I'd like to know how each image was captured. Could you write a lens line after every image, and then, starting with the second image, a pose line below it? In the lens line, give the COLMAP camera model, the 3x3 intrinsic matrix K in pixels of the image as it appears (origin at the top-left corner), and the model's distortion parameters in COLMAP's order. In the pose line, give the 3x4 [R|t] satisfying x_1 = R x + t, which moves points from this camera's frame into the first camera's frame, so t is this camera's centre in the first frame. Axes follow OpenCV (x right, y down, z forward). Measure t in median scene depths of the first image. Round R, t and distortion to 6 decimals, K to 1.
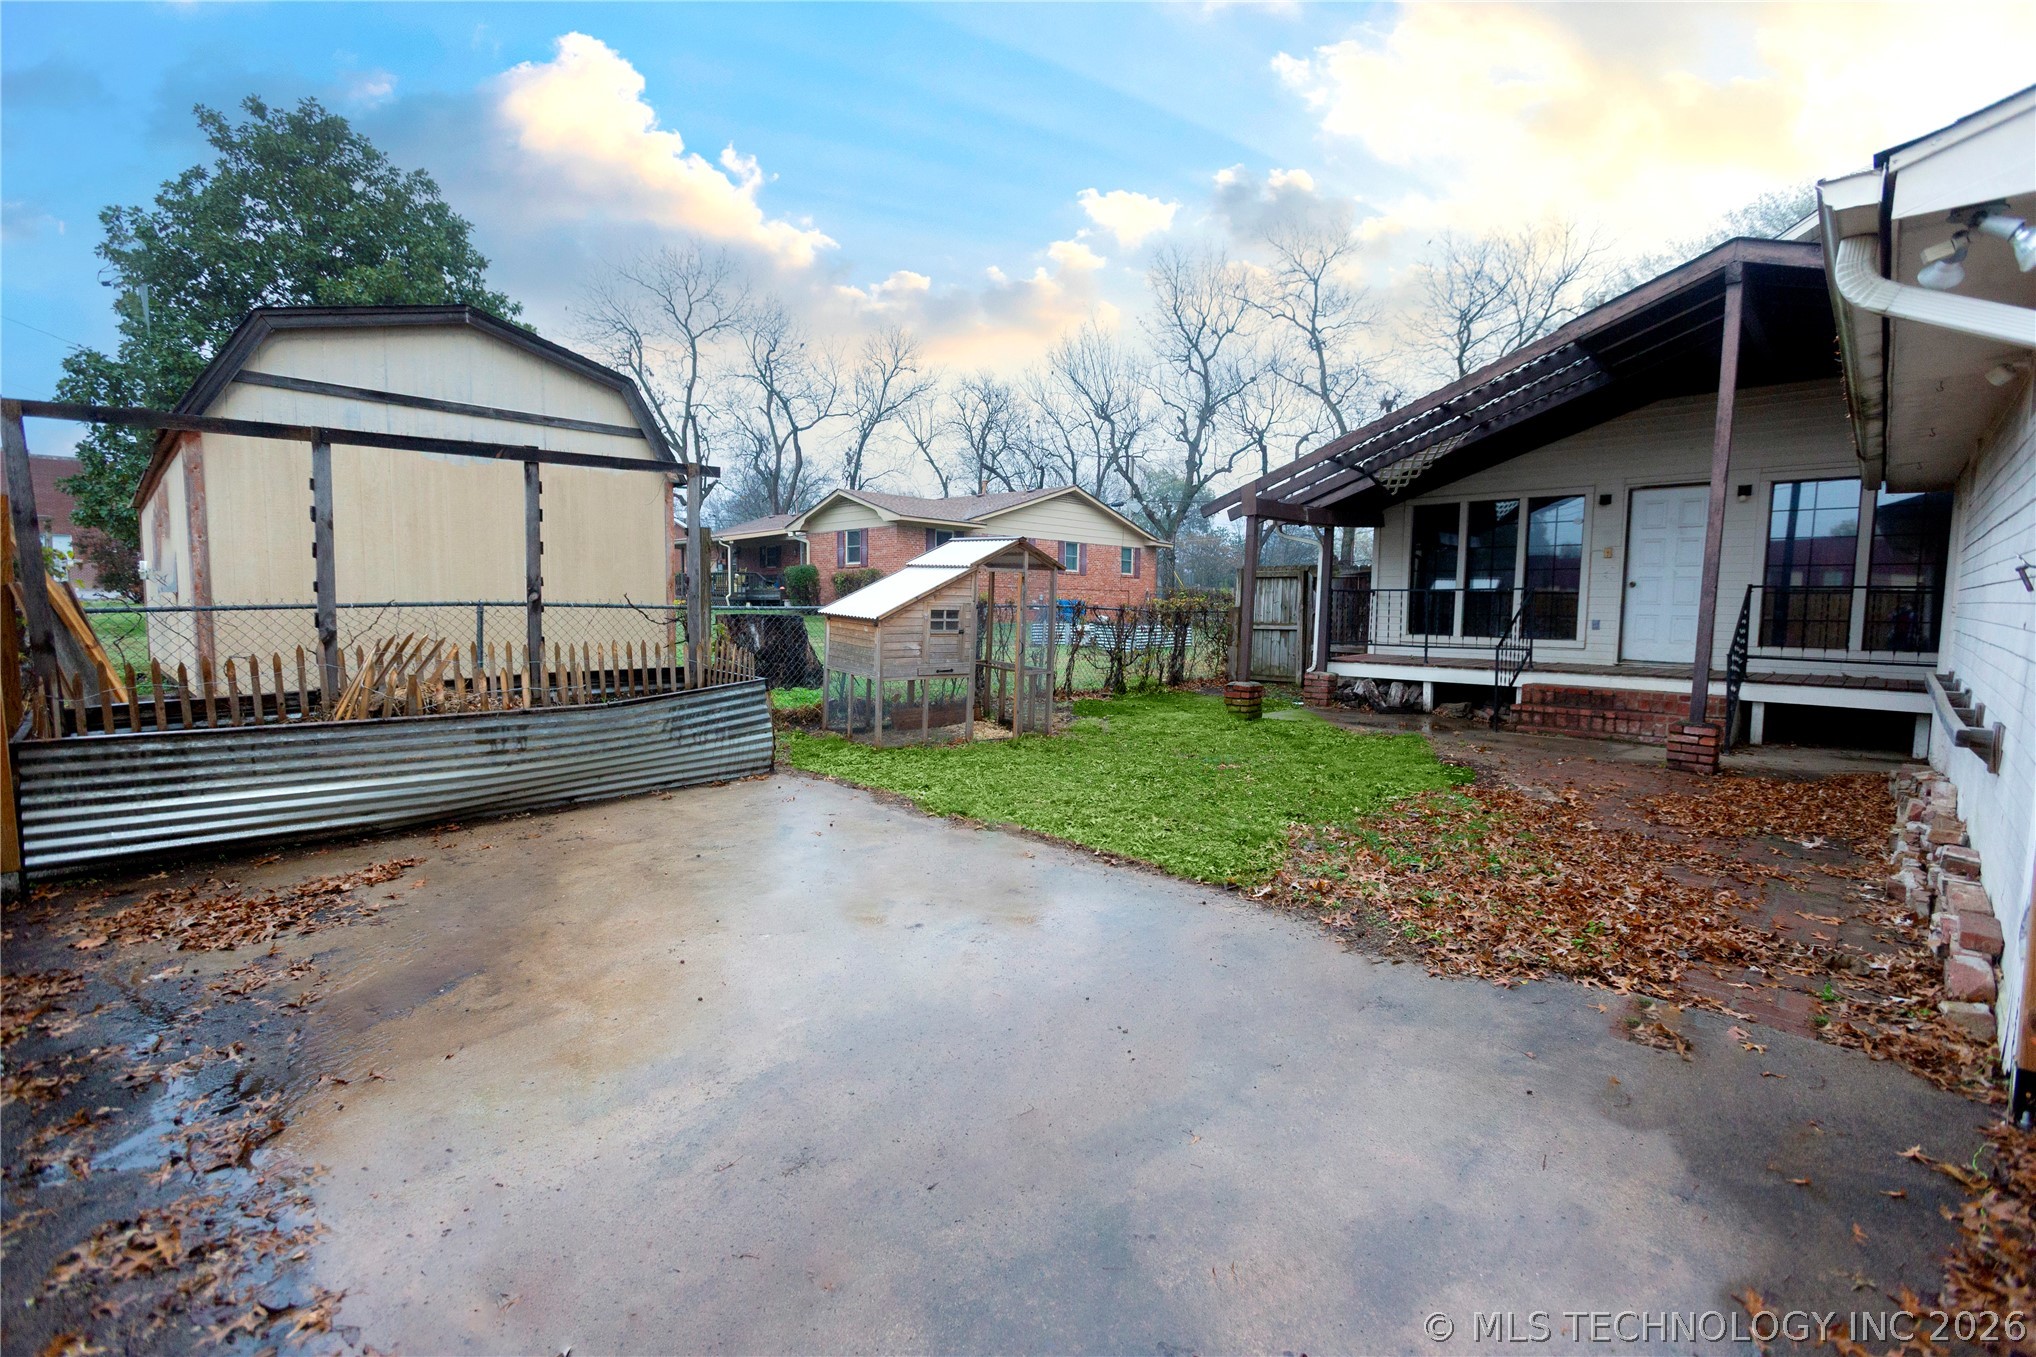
lens RADIAL K [[902.9, 0, 1014.5], [0, 902.9, 672.4], [0, 0, 1]] dist [-0.012843, 0.015315]
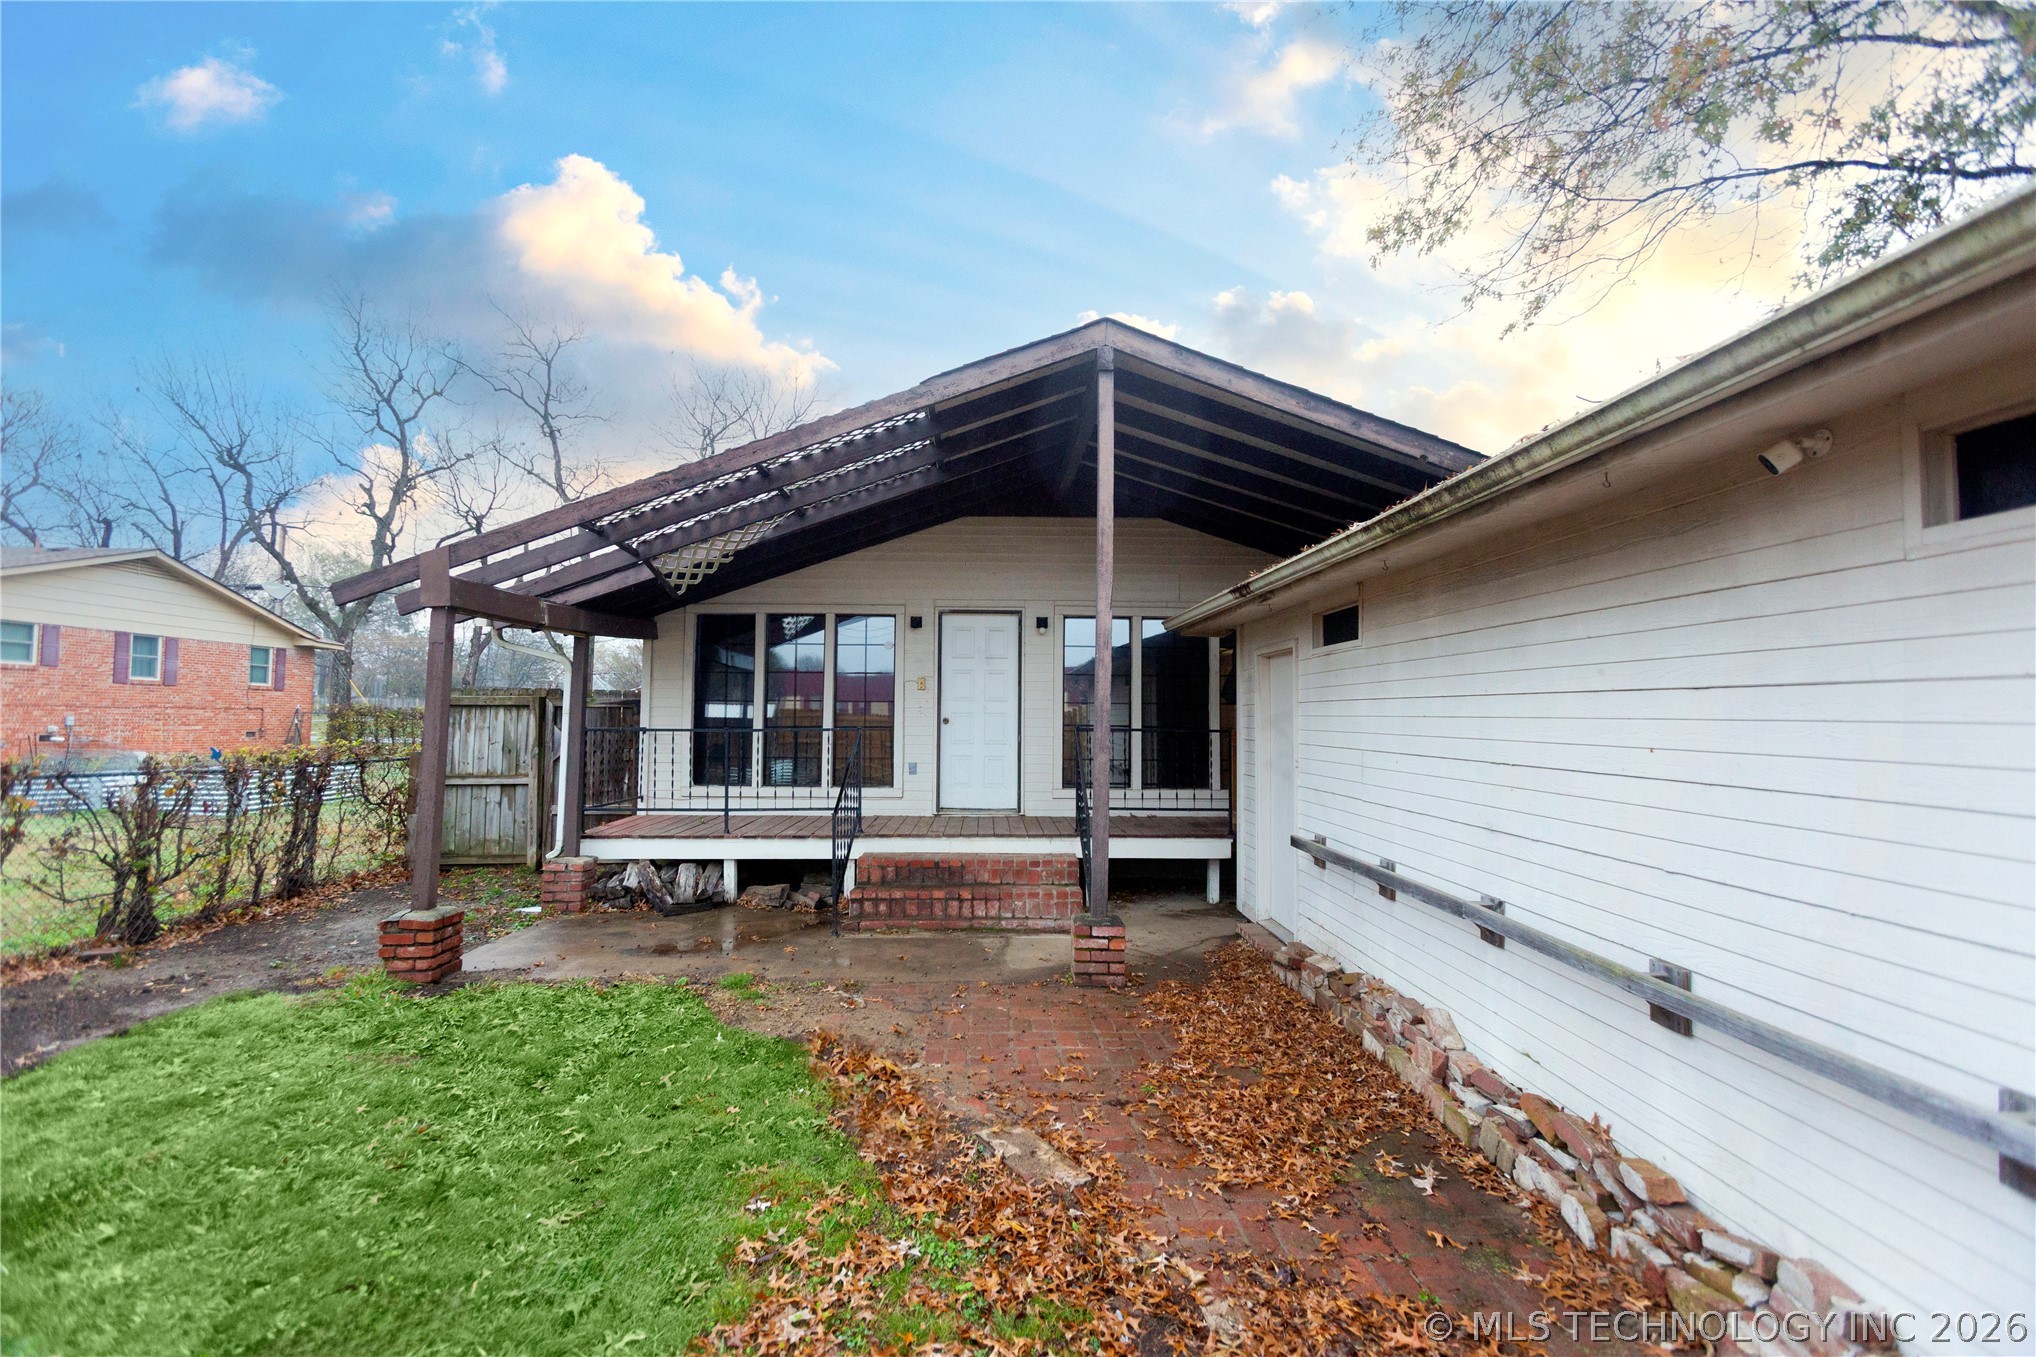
lens RADIAL K [[902.9, 0, 1014.5], [0, 902.9, 672.4], [0, 0, 1]] dist [-0.012843, 0.015315]
pose [[0.697240, 0.030563, 0.716186, 0.089346], [0.057799, 0.993441, -0.098664, -0.045846], [-0.714504, 0.110187, 0.690900, 0.290820]]
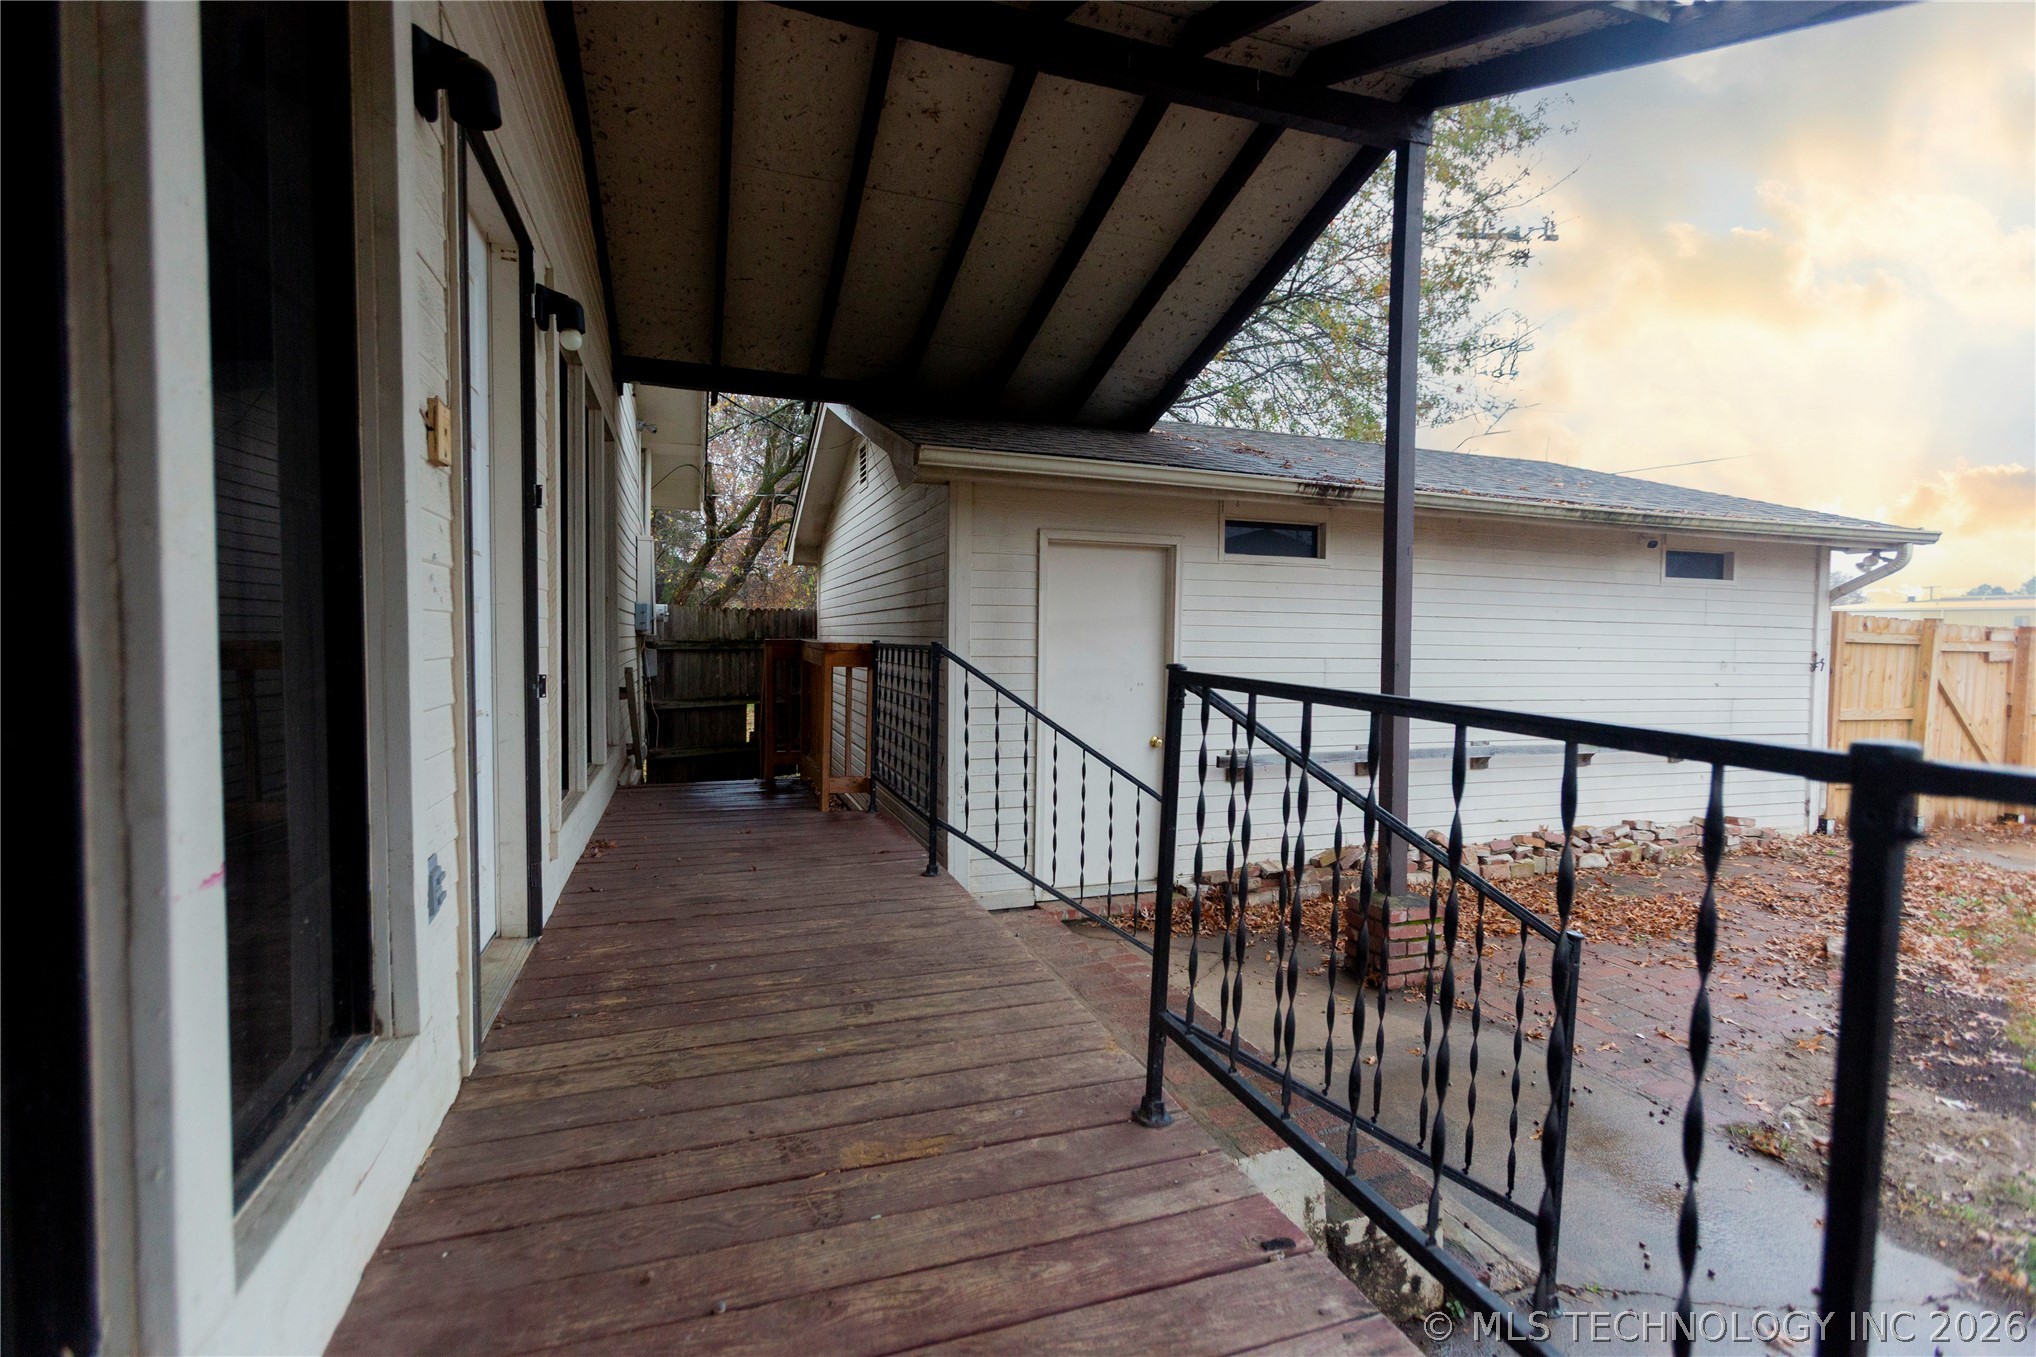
lens RADIAL K [[917.3, 0, 1016.5], [0, 917.3, 670.9], [0, 0, 1]] dist [-0.015033, 0.017152]
pose [[-0.898171, -0.042604, 0.437577, 0.424035], [0.011510, 0.992674, 0.120274, -0.092885], [-0.439496, 0.113063, -0.891101, 0.940582]]
